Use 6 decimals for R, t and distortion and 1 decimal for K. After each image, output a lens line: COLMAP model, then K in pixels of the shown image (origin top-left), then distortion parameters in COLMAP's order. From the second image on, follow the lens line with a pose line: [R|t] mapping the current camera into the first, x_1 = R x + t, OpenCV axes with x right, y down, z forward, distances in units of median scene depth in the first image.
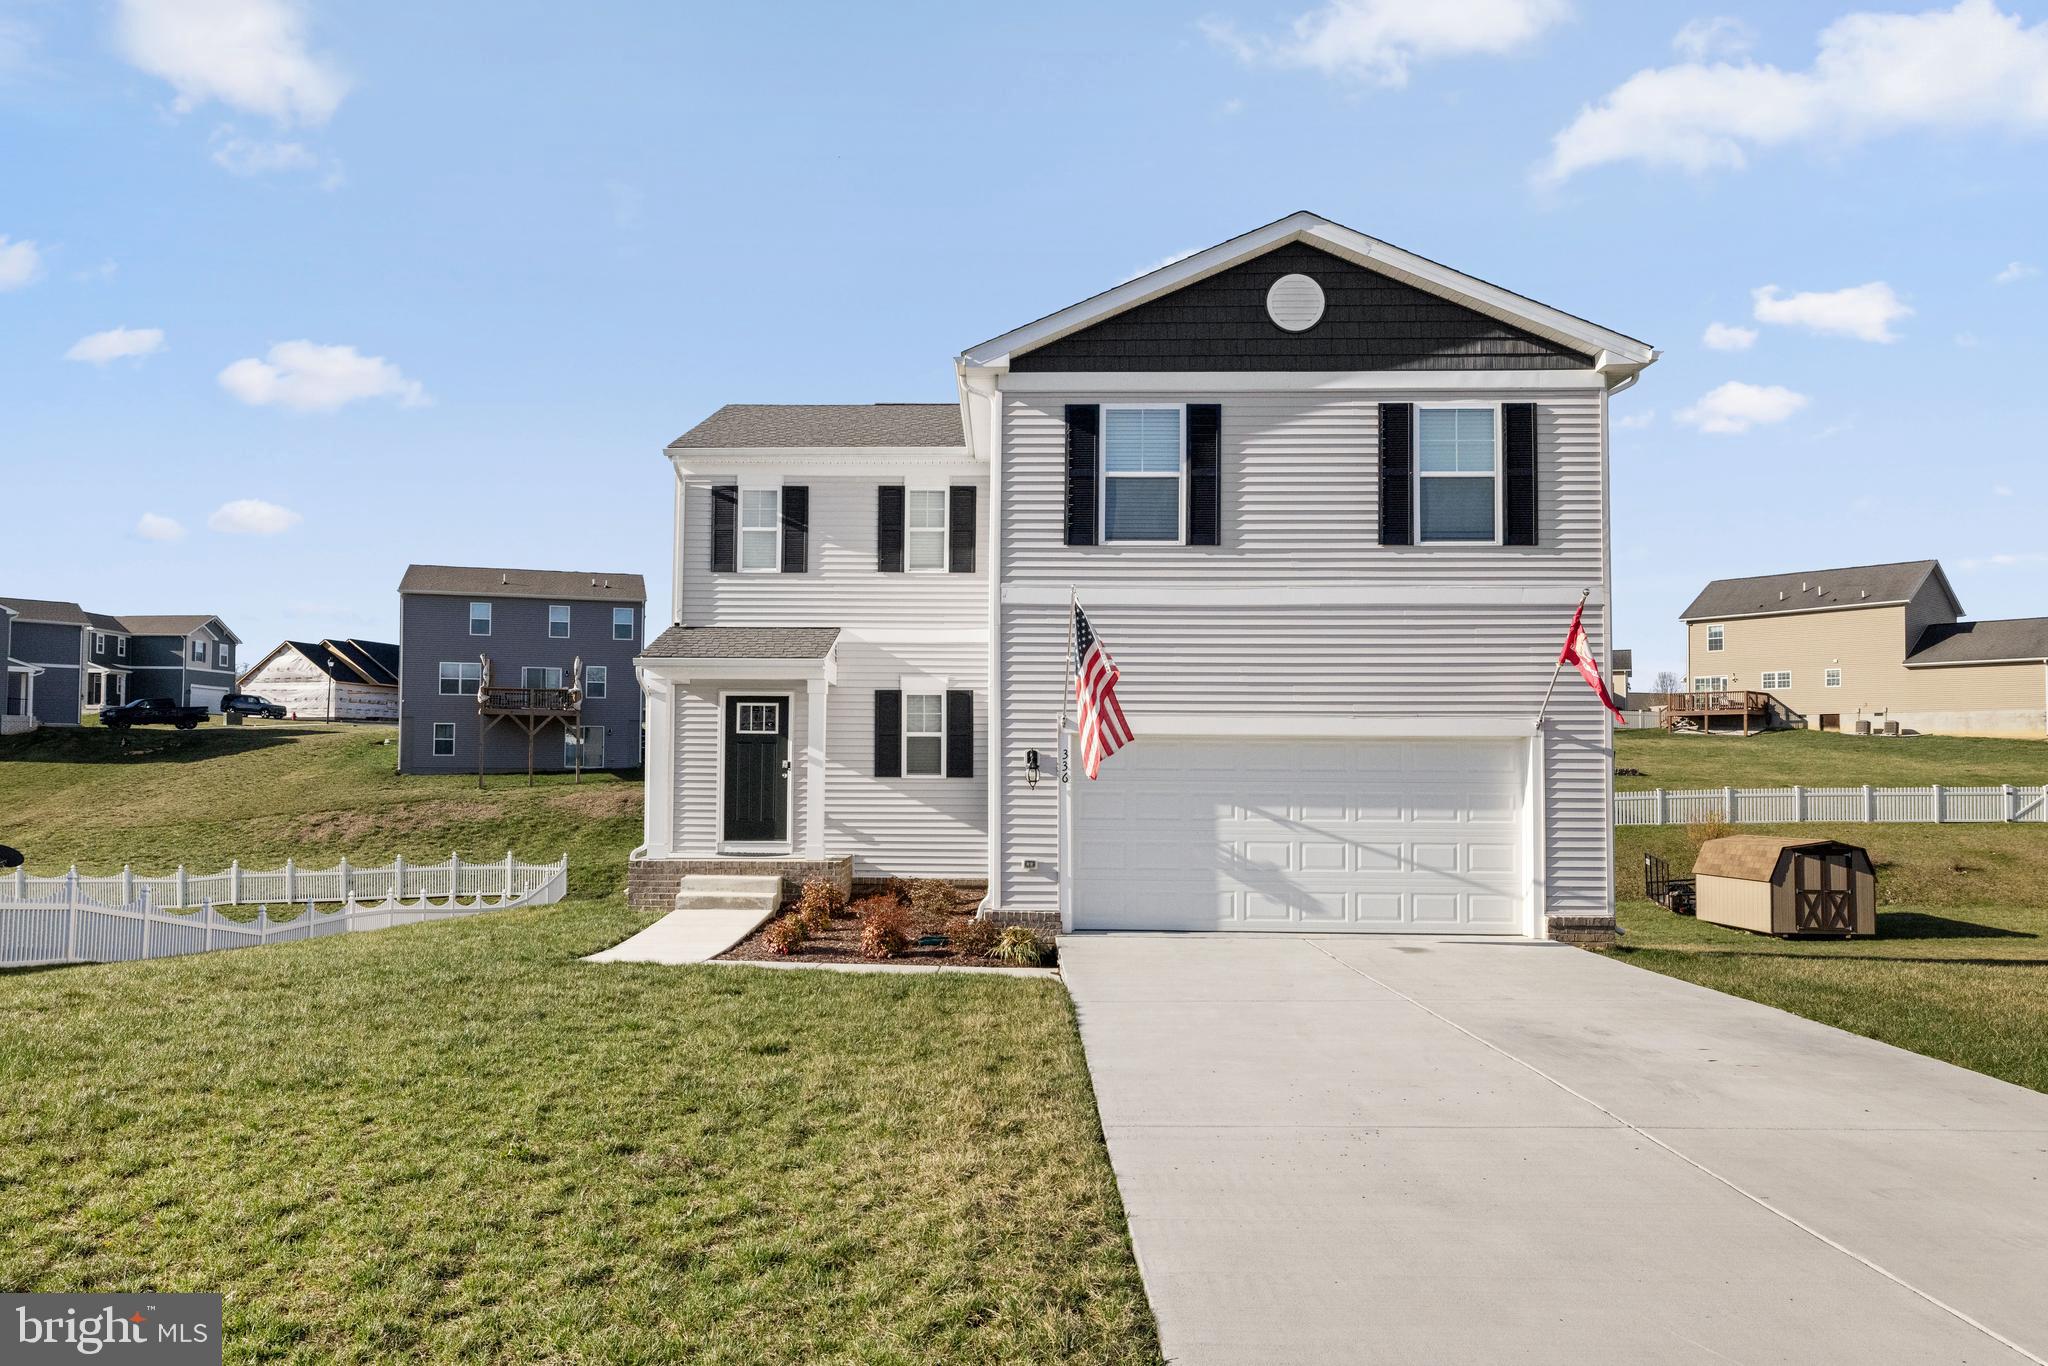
lens RADIAL K [[1358.6, 0, 1024.0], [0, 1358.6, 683.0], [0, 0, 1]] dist [0.001997, 0.000242]
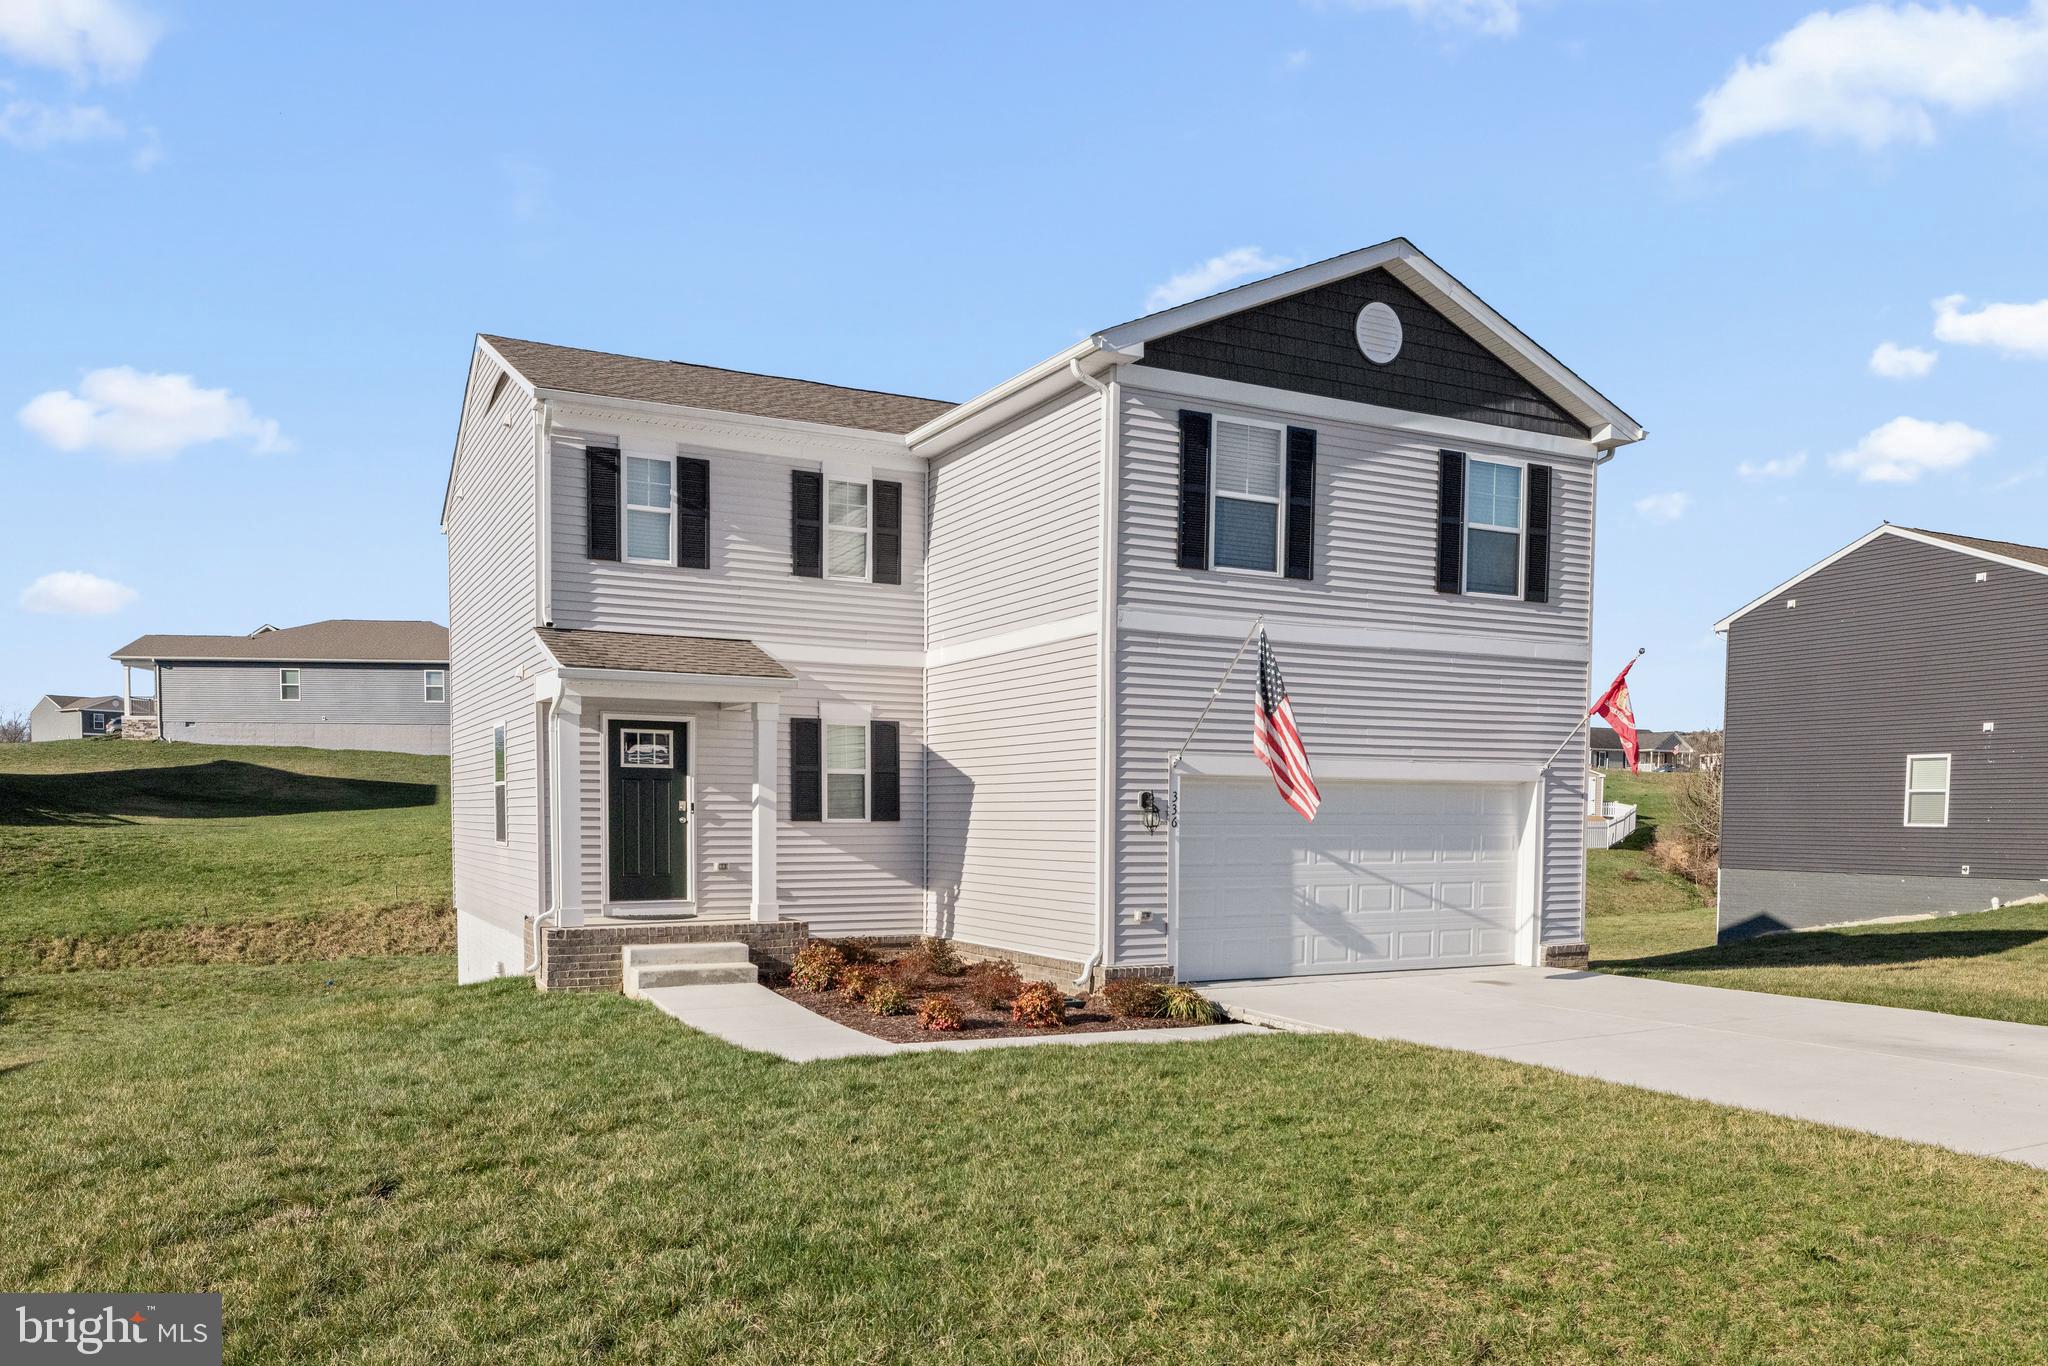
lens RADIAL K [[1442.1, 0, 1024.1], [0, 1442.1, 864.4], [0, 0, 1]] dist [-0.001210, -0.000971]
pose [[0.878678, -0.018485, 0.477057, -0.523510], [-0.030520, 0.995031, 0.094771, 0.008298], [-0.476439, -0.097833, 0.873748, 0.183547]]
